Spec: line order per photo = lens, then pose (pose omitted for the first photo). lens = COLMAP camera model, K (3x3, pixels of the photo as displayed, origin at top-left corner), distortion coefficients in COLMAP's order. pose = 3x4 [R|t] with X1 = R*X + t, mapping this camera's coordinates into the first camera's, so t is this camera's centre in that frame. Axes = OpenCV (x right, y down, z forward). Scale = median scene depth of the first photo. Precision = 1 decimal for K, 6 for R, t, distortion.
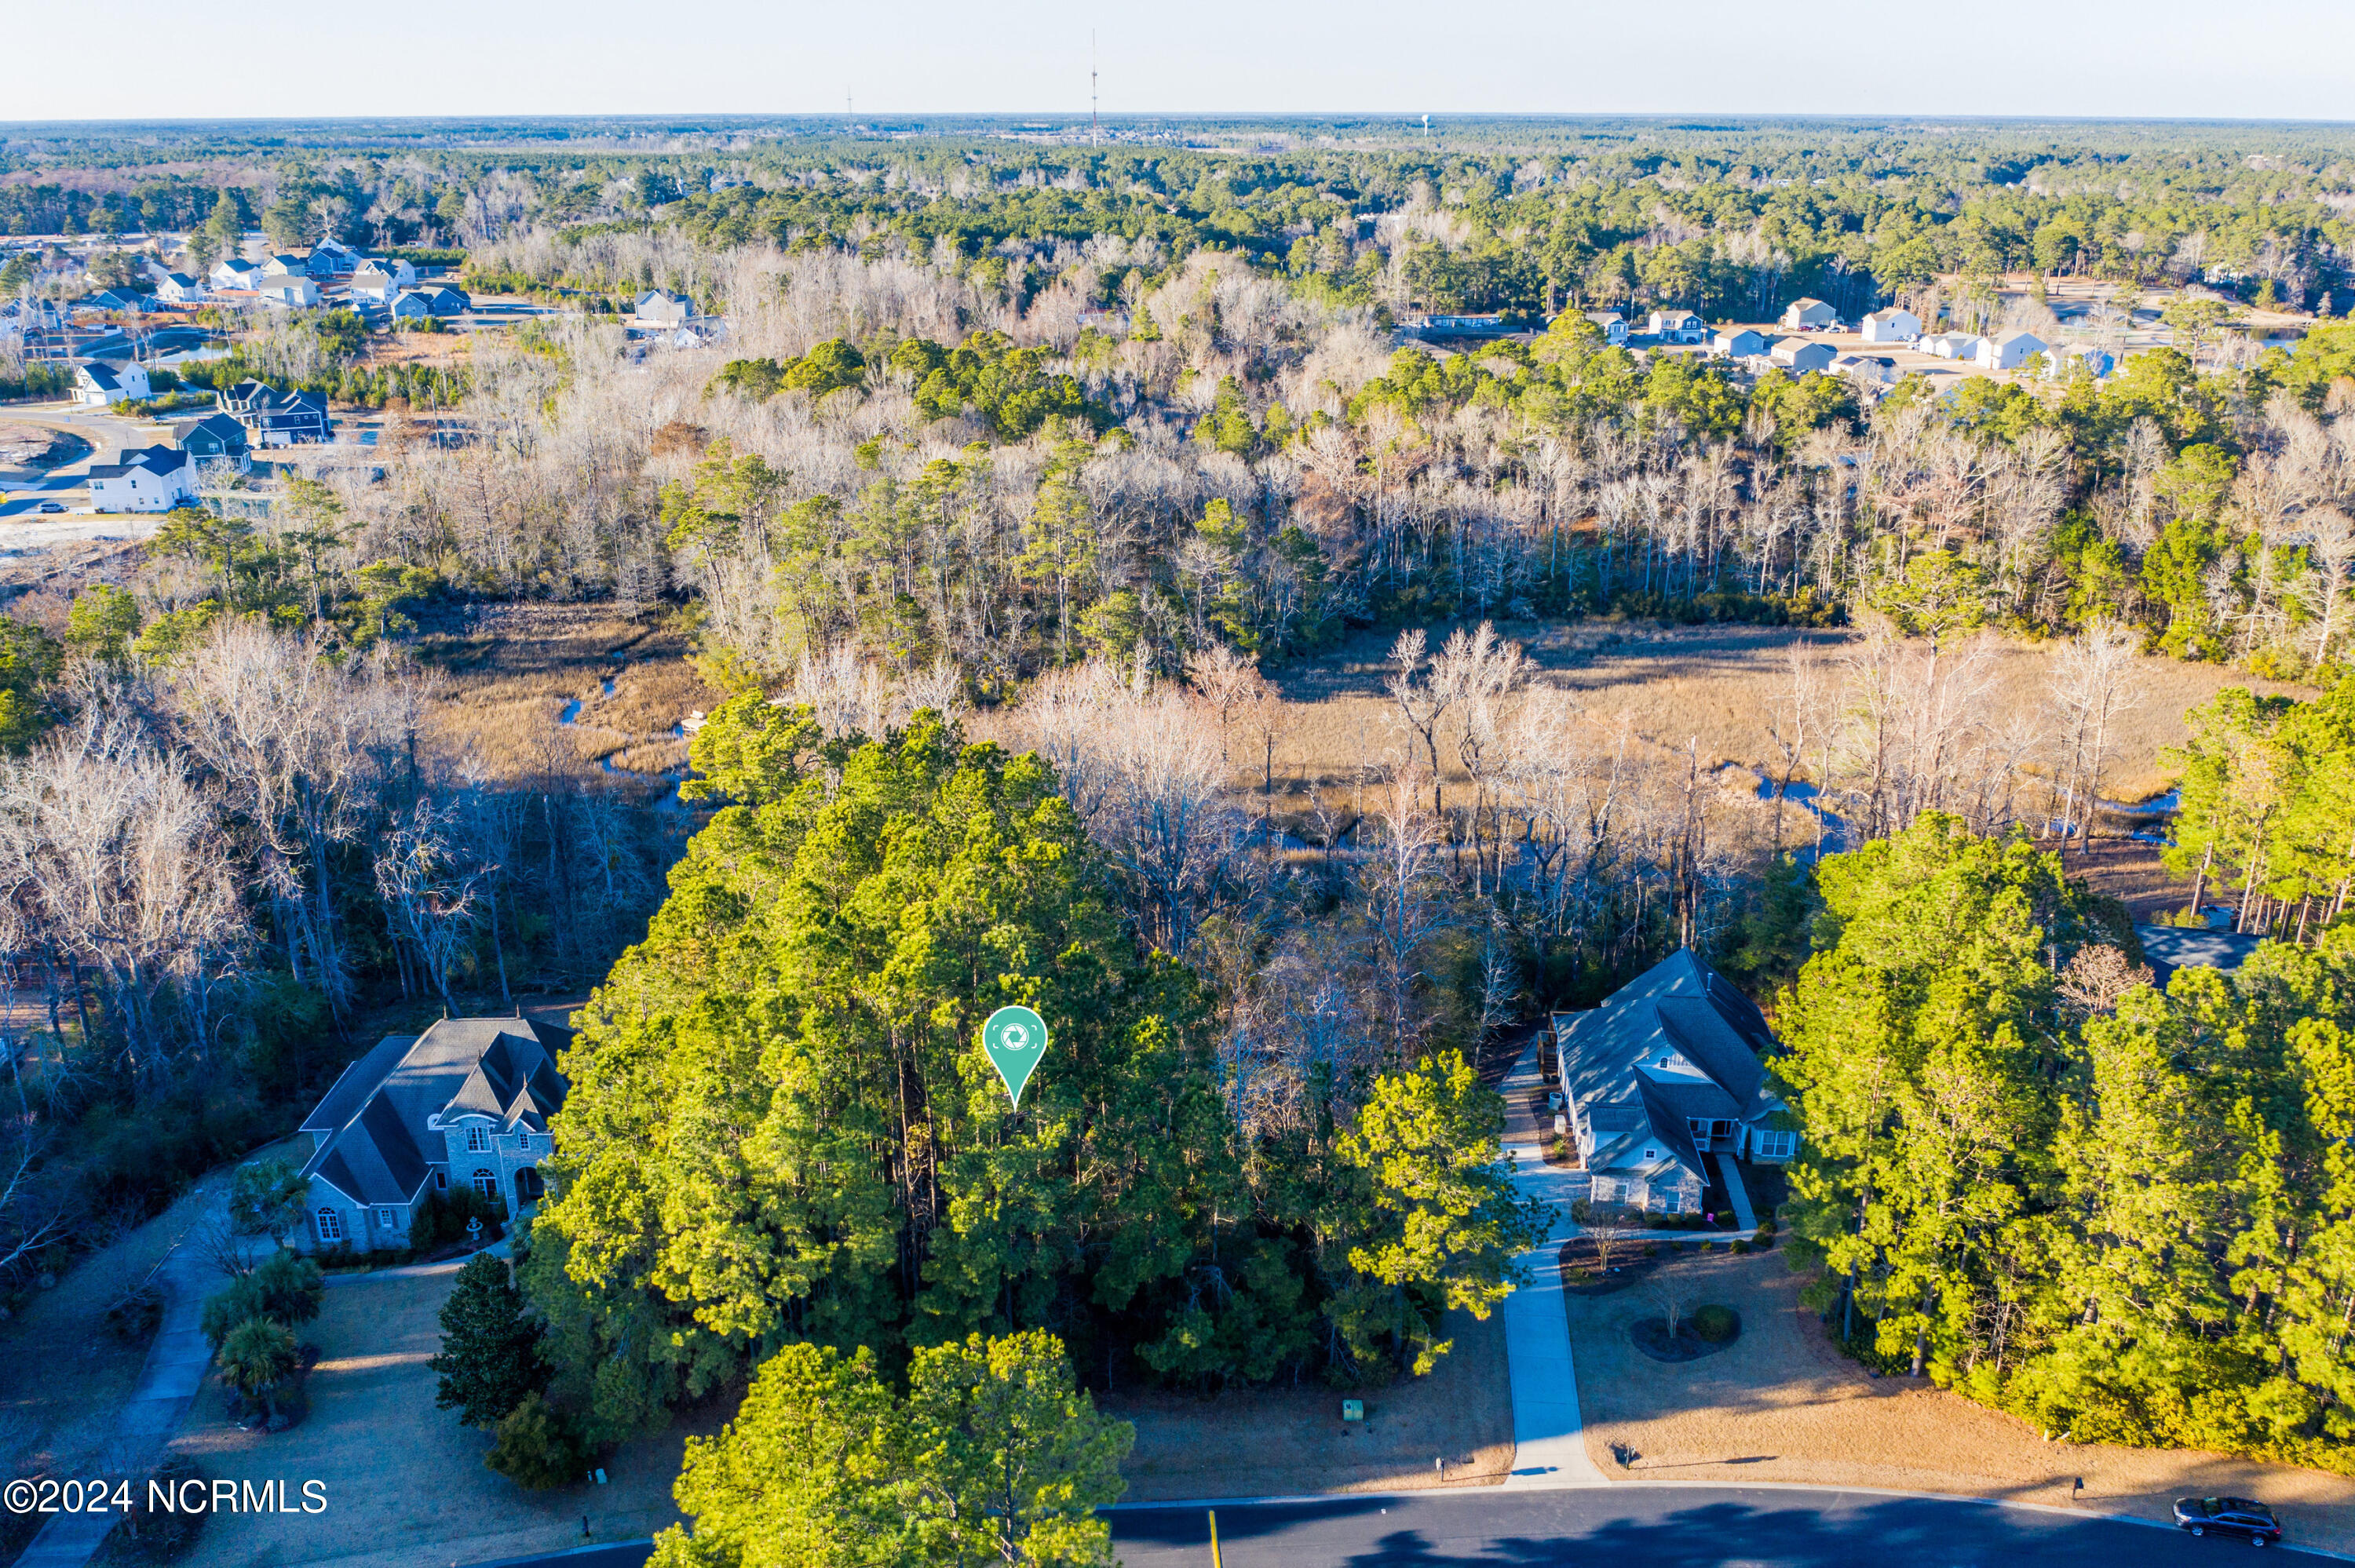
lens RADIAL K [[1897.2, 0, 1177.5], [0, 1897.2, 784.0], [0, 0, 1]] dist [-0.010252, -0.008752]
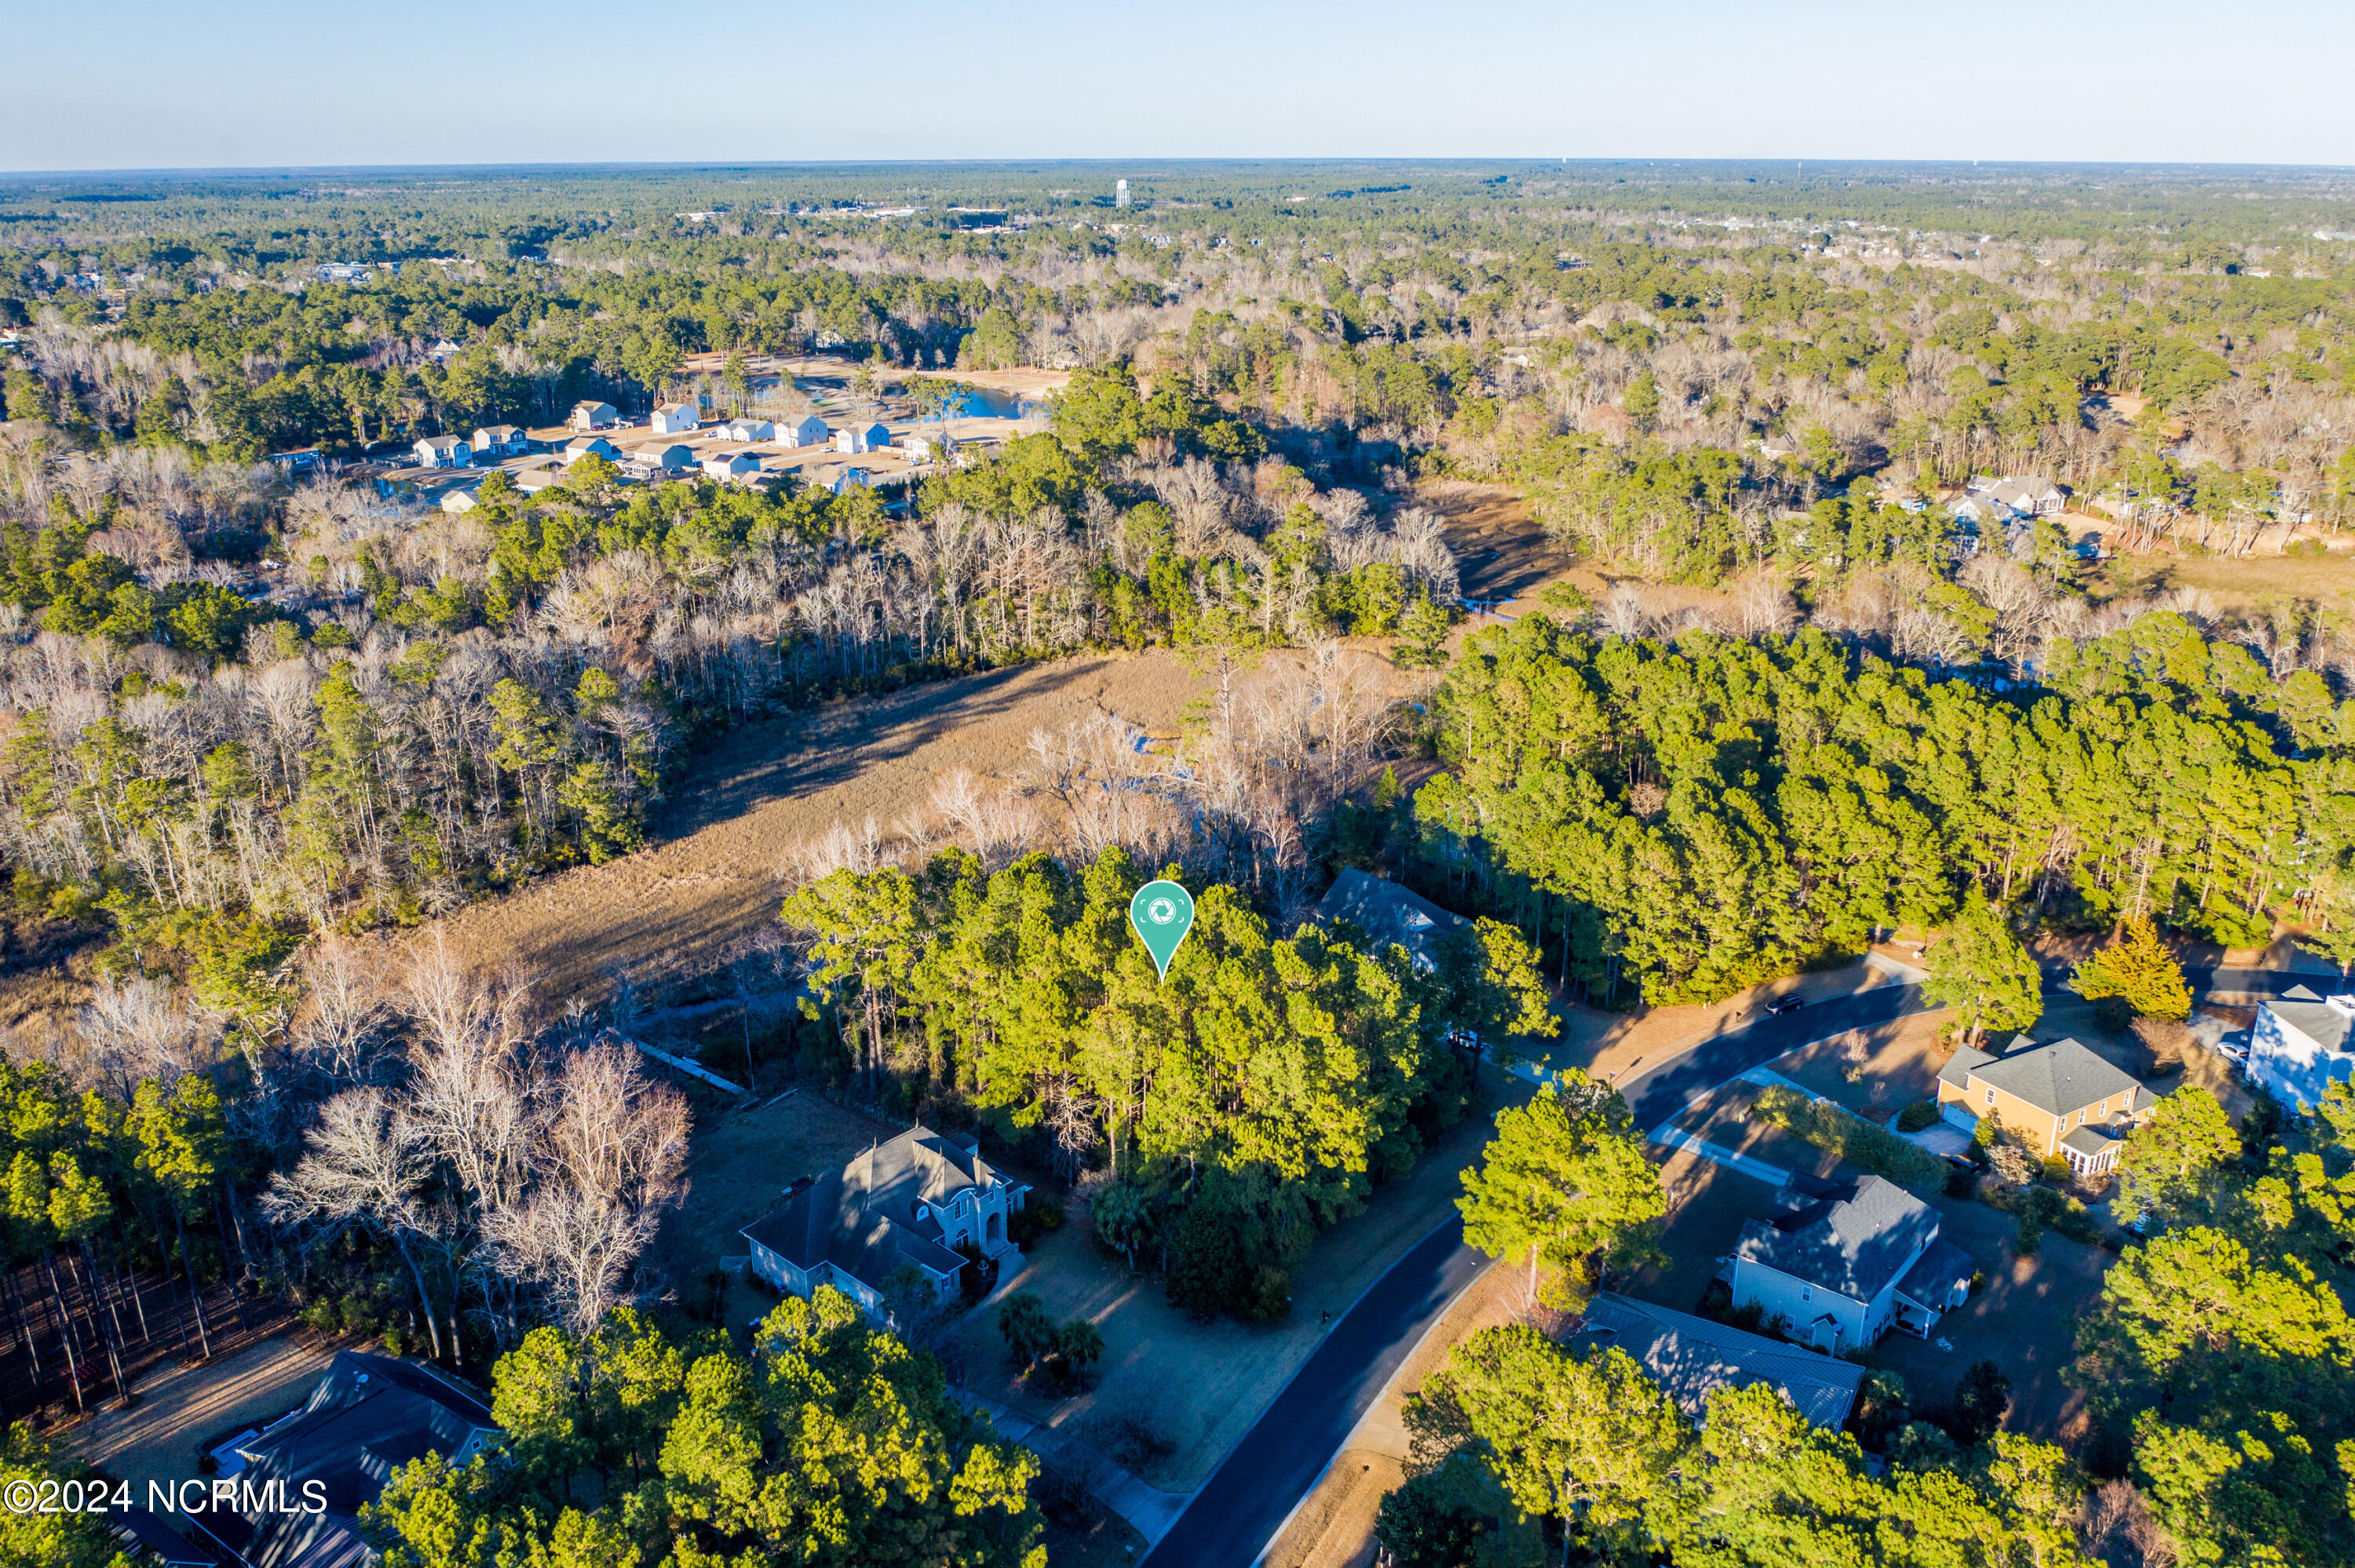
lens RADIAL K [[1897.2, 0, 1177.5], [0, 1897.2, 784.0], [0, 0, 1]] dist [-0.010252, -0.008752]
pose [[0.698845, -0.236310, 0.675110, -0.238753], [0.249907, 0.965034, 0.079100, -0.038491], [-0.670196, 0.113436, 0.733464, -0.035184]]
